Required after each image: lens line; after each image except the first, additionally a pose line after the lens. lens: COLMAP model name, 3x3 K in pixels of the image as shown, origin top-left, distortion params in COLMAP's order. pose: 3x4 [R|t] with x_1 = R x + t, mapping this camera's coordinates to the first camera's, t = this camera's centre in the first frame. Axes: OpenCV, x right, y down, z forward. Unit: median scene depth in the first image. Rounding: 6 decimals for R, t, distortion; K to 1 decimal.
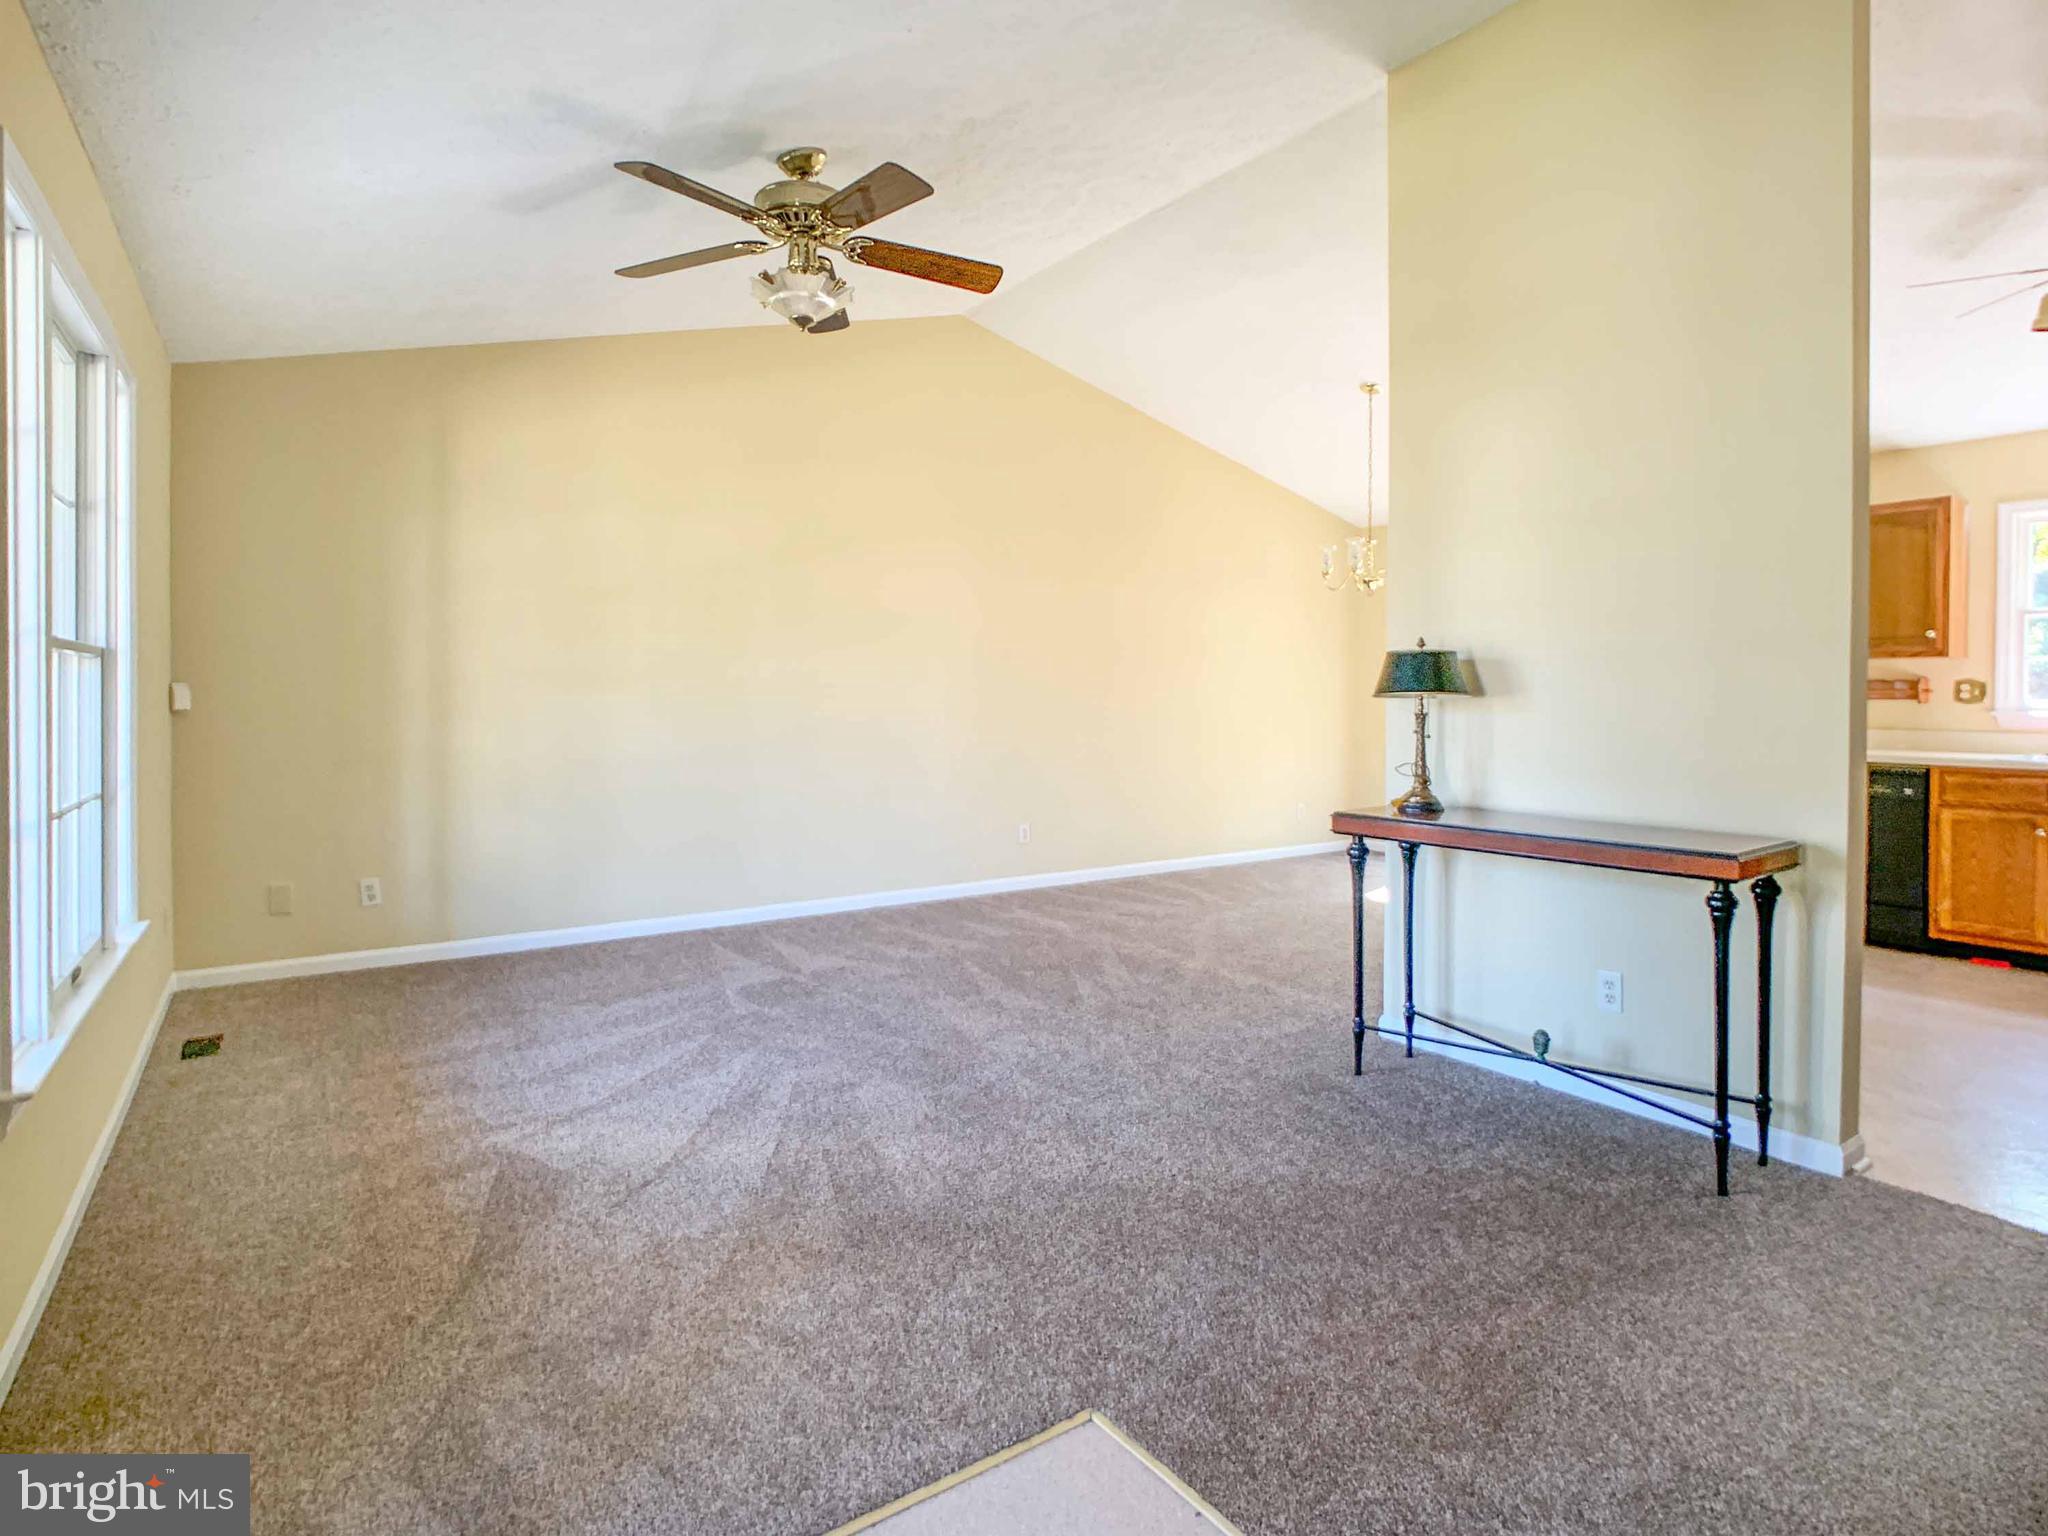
lens RADIAL K [[1063.0, 0, 1044.0], [0, 1063.0, 691.9], [0, 0, 1]] dist [-0.025648, 0.005380]
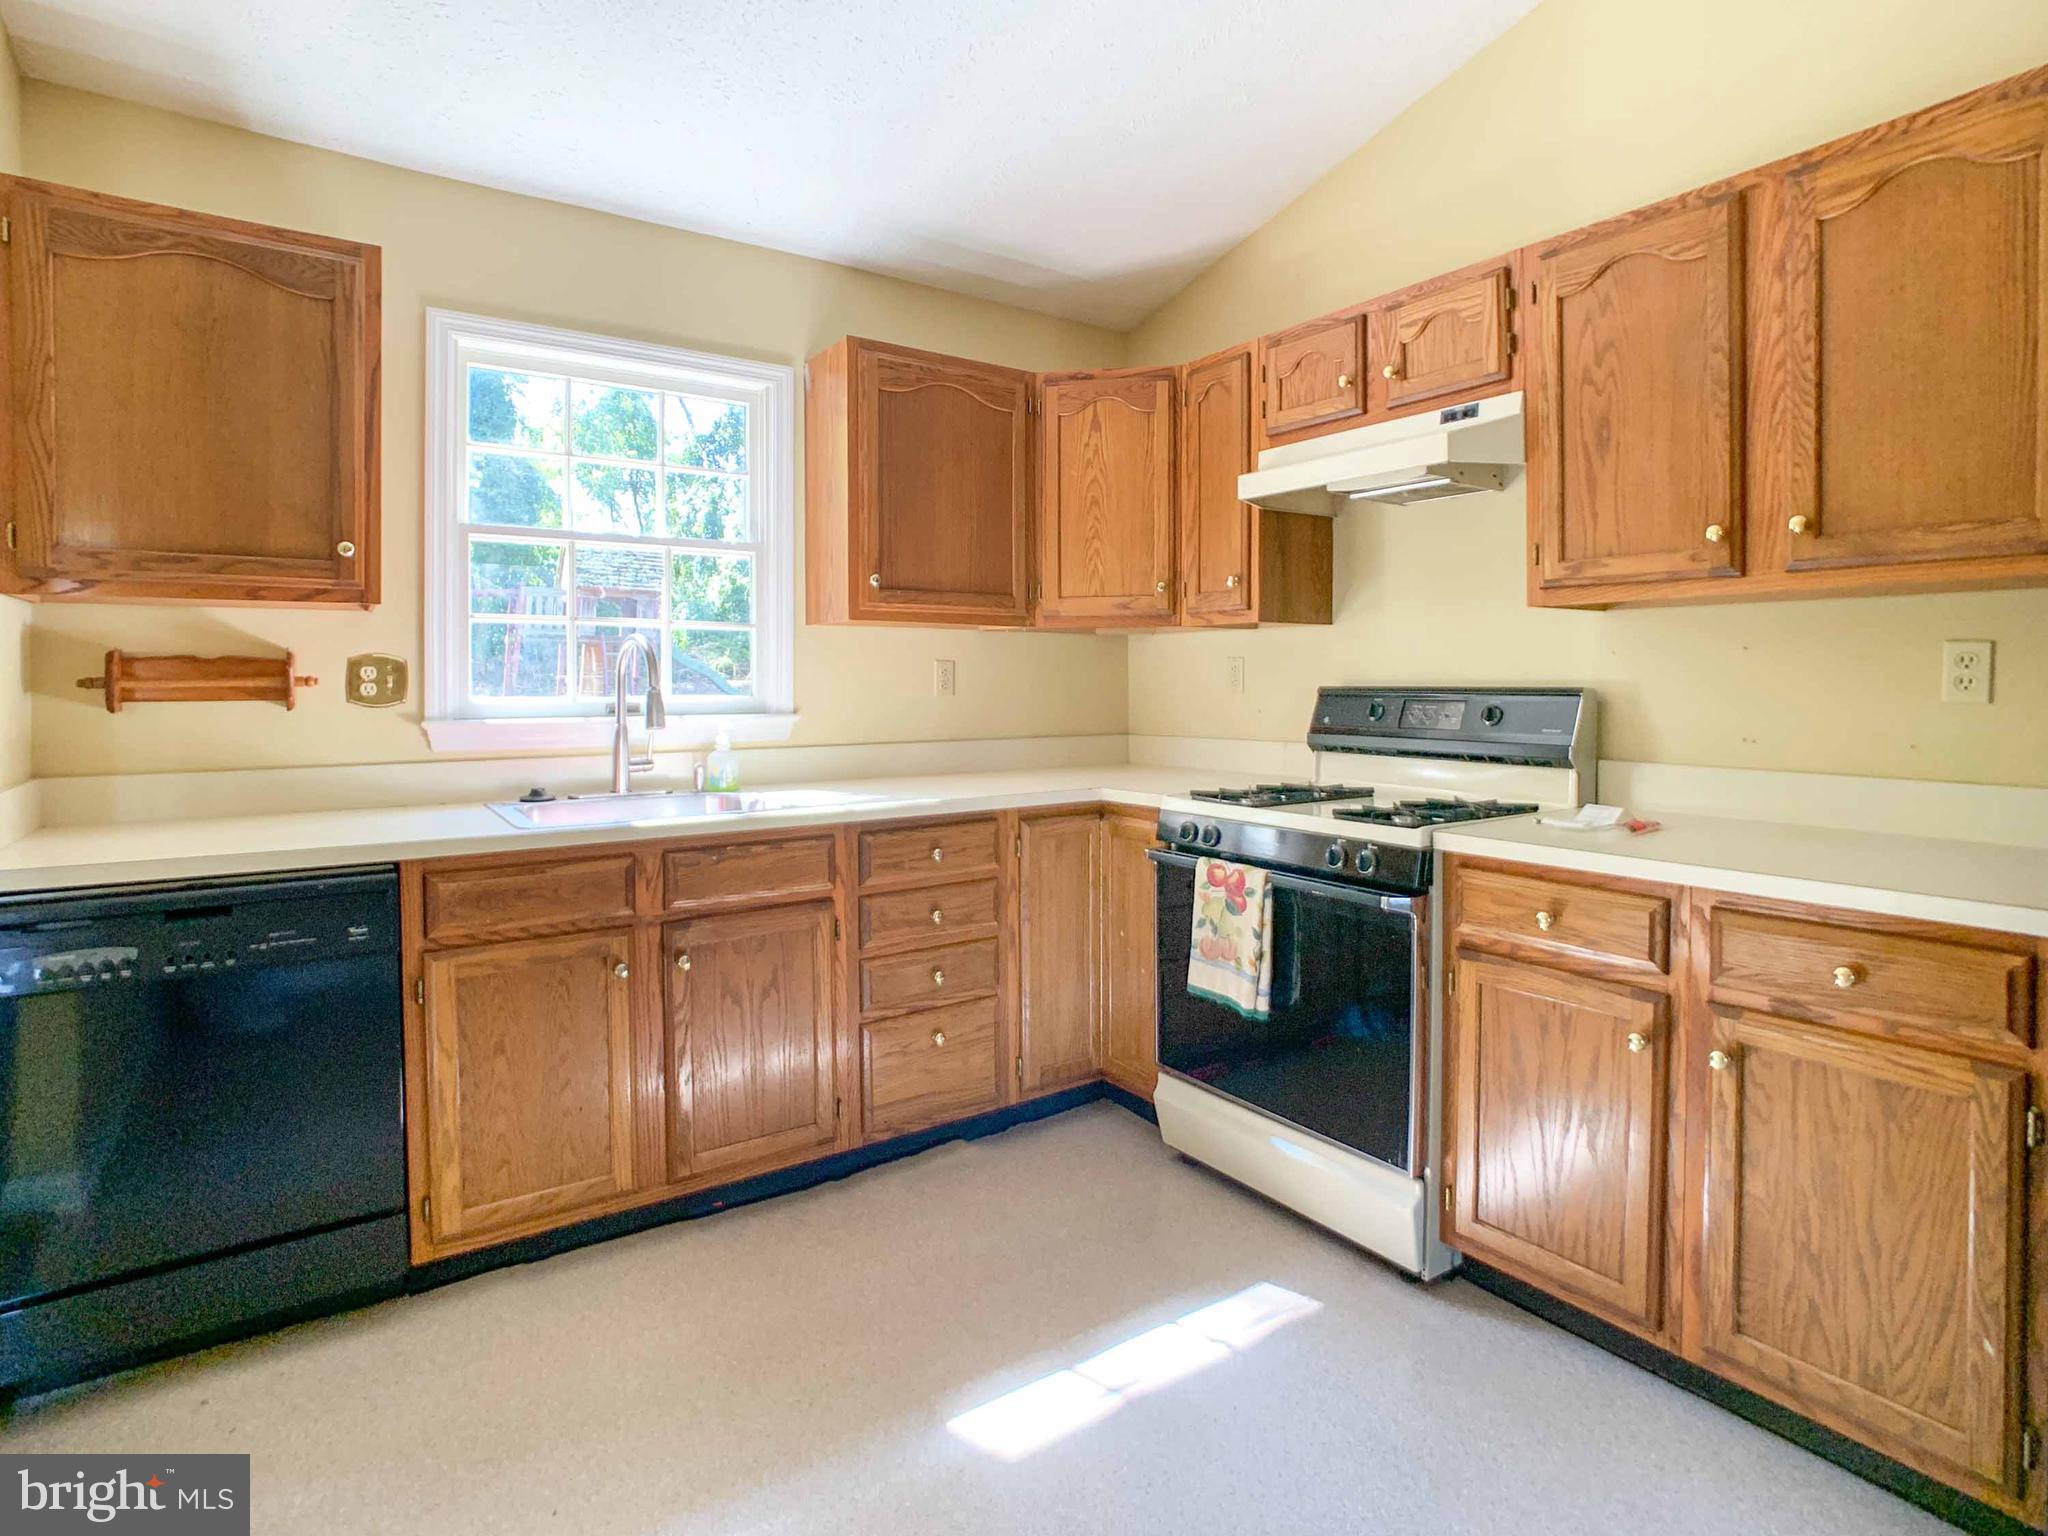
lens RADIAL K [[1063.0, 0, 1015.2], [0, 1063.0, 699.3], [0, 0, 1]] dist [-0.025648, 0.005380]
pose [[0.017088, -0.025560, 0.999527, 0.432427], [0.003034, 0.999670, 0.025512, -0.003838], [-0.999849, 0.002597, 0.017160, 0.746218]]
